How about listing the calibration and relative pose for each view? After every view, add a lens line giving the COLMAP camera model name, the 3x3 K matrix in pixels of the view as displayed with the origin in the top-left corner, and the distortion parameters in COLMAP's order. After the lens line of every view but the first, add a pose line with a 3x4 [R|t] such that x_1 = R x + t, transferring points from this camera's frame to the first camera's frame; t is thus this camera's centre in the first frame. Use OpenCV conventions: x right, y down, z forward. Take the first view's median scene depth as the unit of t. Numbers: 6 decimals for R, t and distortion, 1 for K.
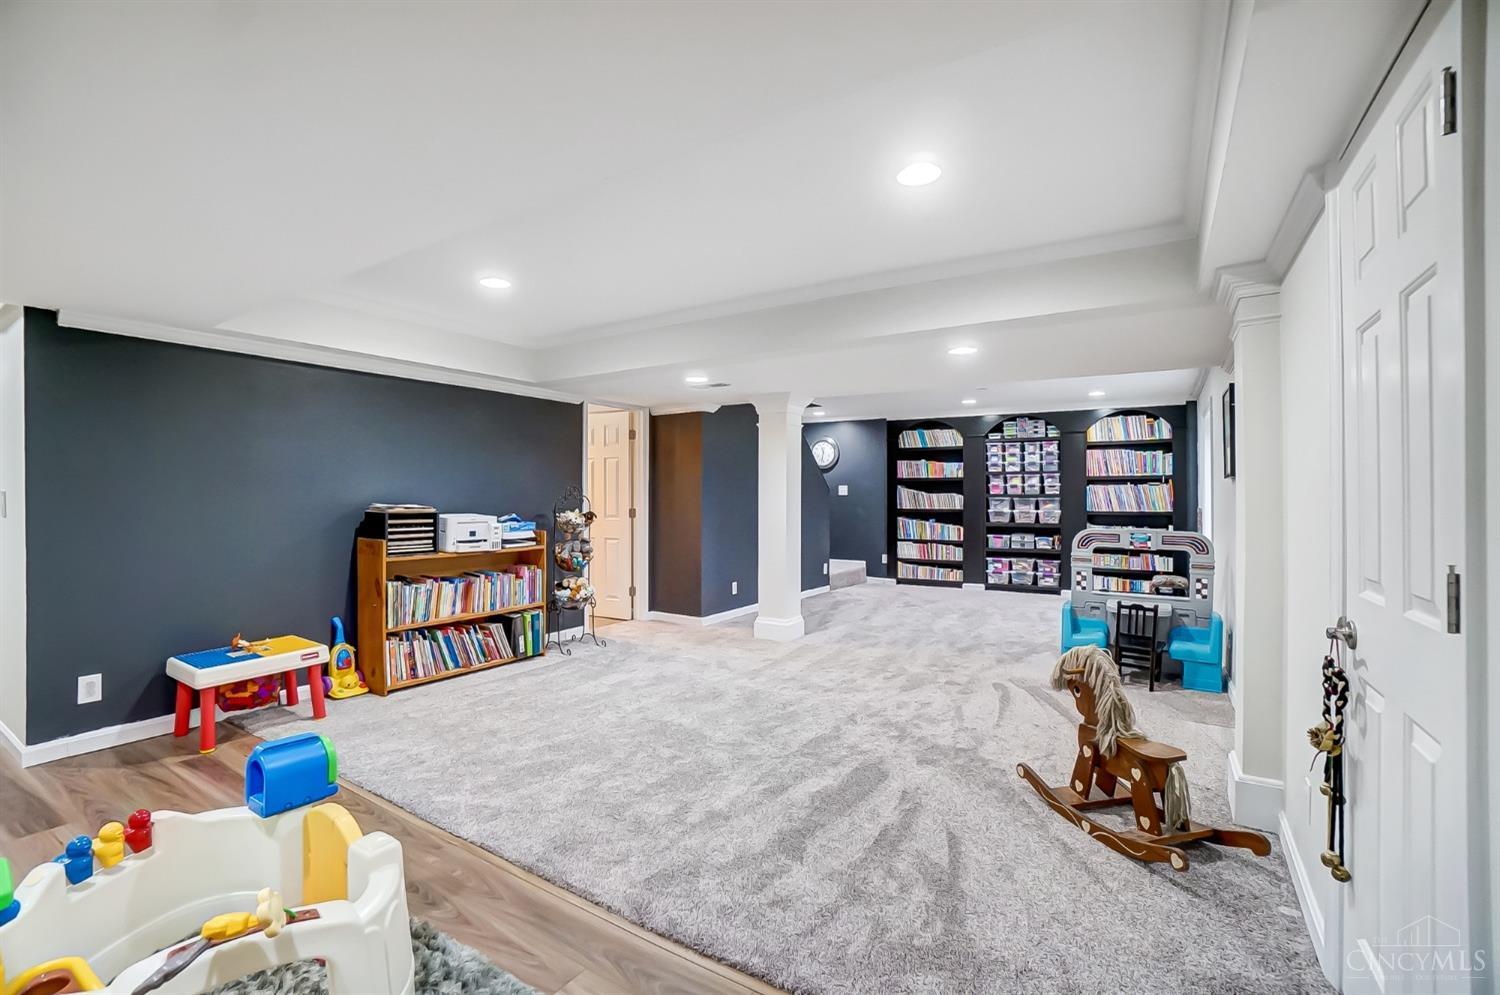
lens RADIAL K [[668.7, 0, 733.6], [0, 668.7, 497.4], [0, 0, 1]] dist [-0.055336, 0.015411]
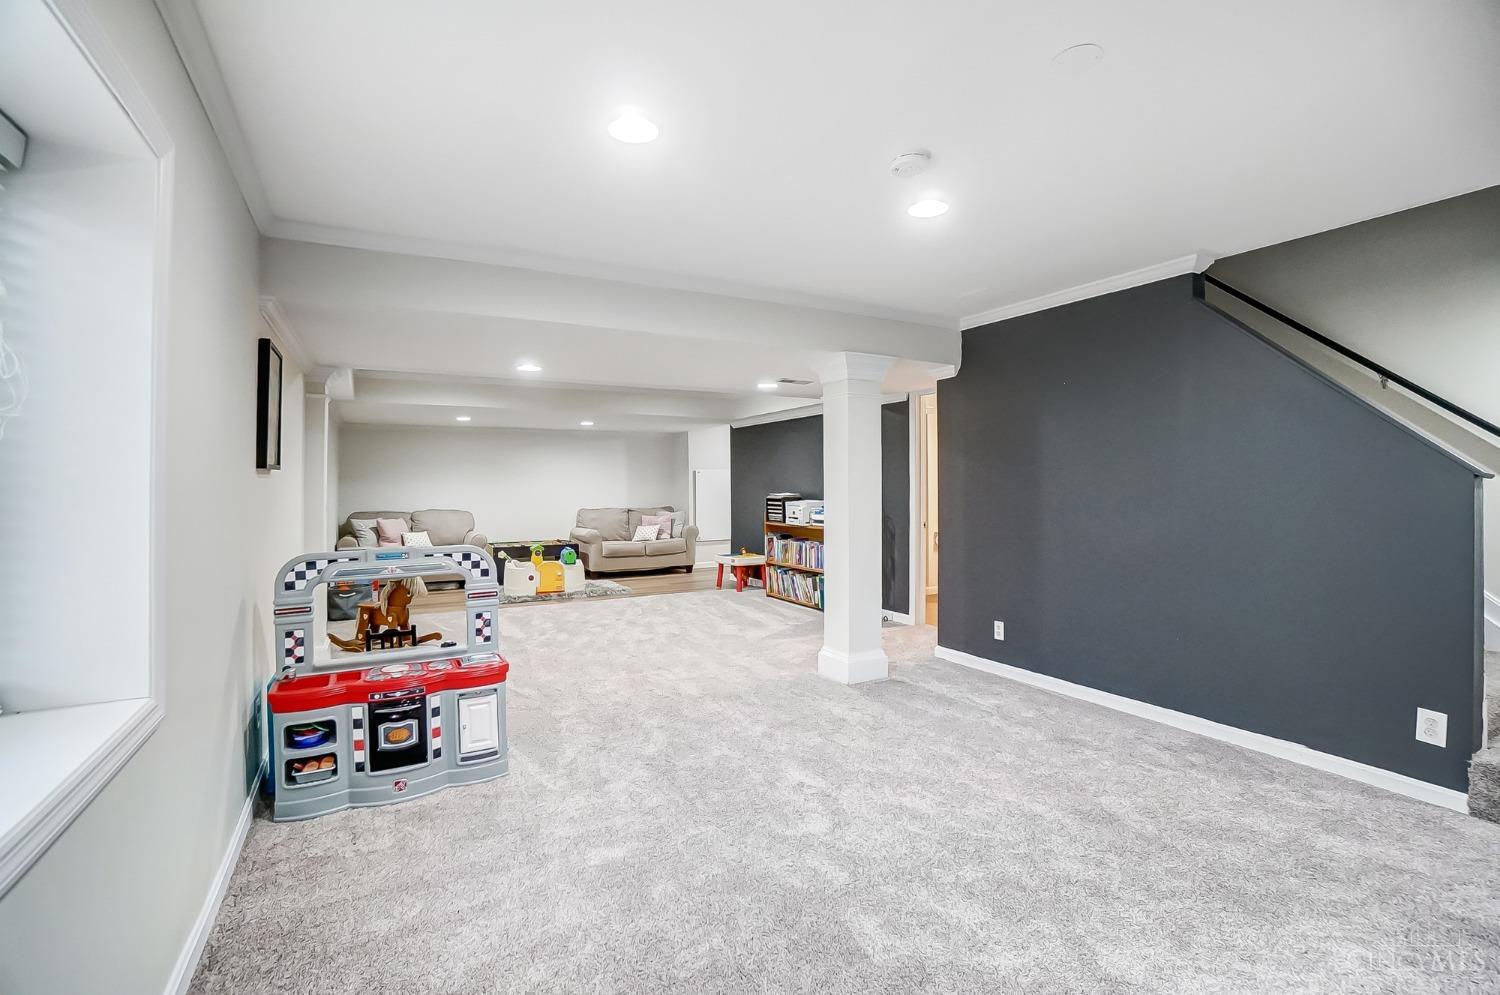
lens RADIAL K [[668.7, 0, 756.4], [0, 668.7, 485.4], [0, 0, 1]] dist [-0.055336, 0.015411]
pose [[-0.451147, 0.001554, -0.892448, 0.576254], [0.000697, 0.999999, 0.001389, -0.006272], [0.892449, 0.000004, -0.451148, 0.906798]]
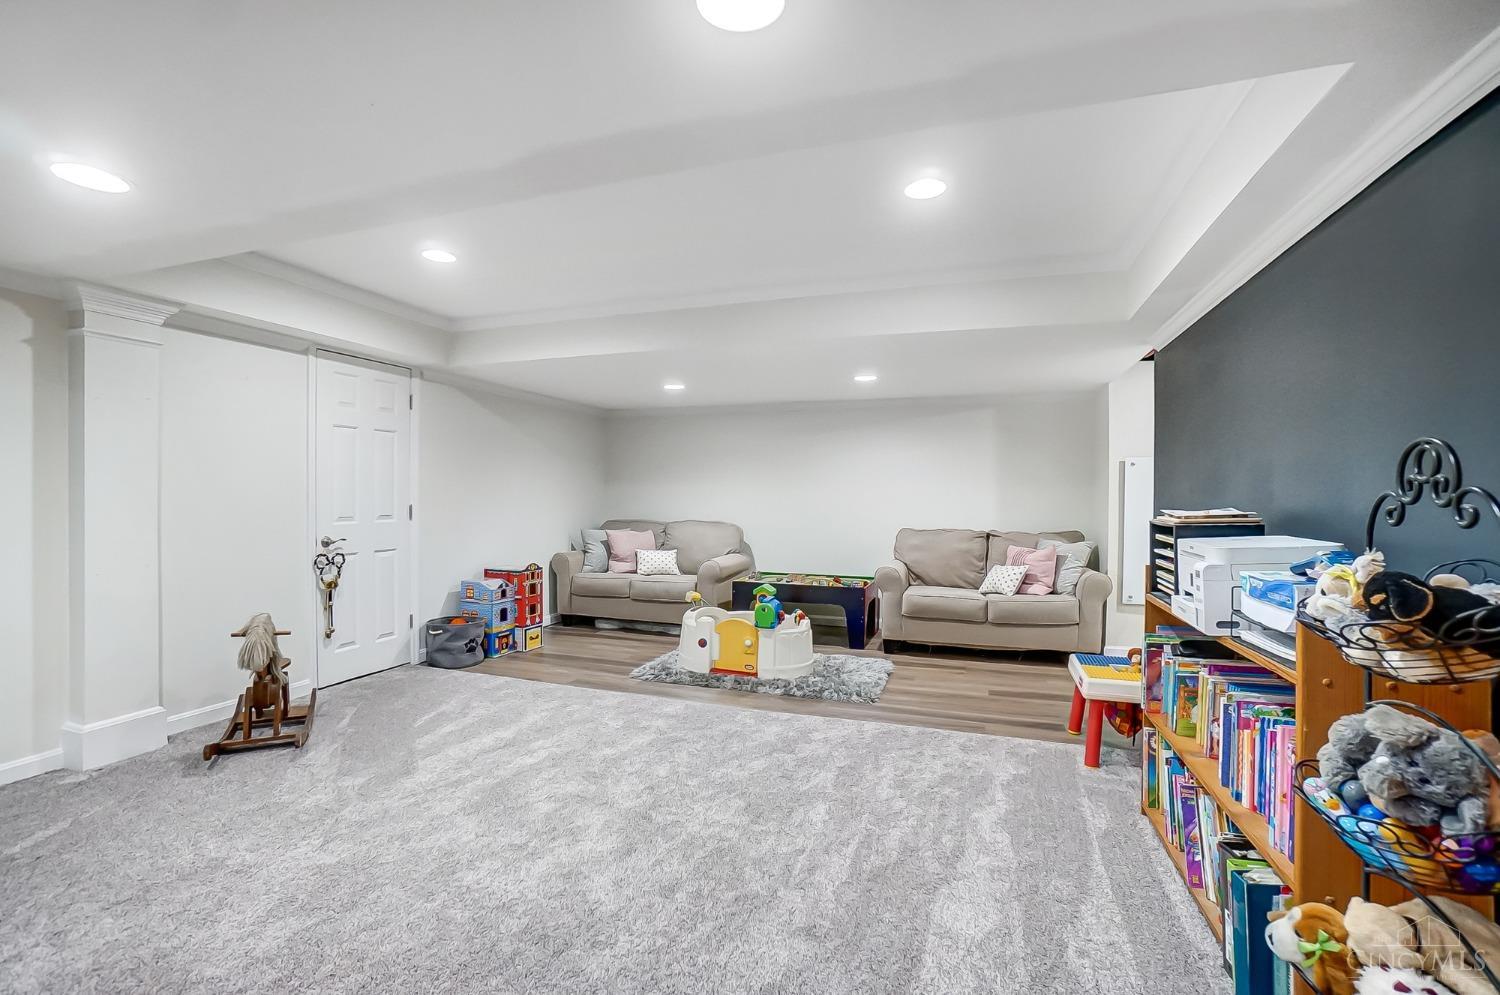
lens RADIAL K [[668.7, 0, 735.2], [0, 668.7, 501.1], [0, 0, 1]] dist [-0.055336, 0.015411]
pose [[-0.971403, -0.007183, -0.237330, -0.005684], [-0.009562, 0.999915, 0.008874, 0.002755], [0.237246, 0.010890, -0.971389, 0.743614]]
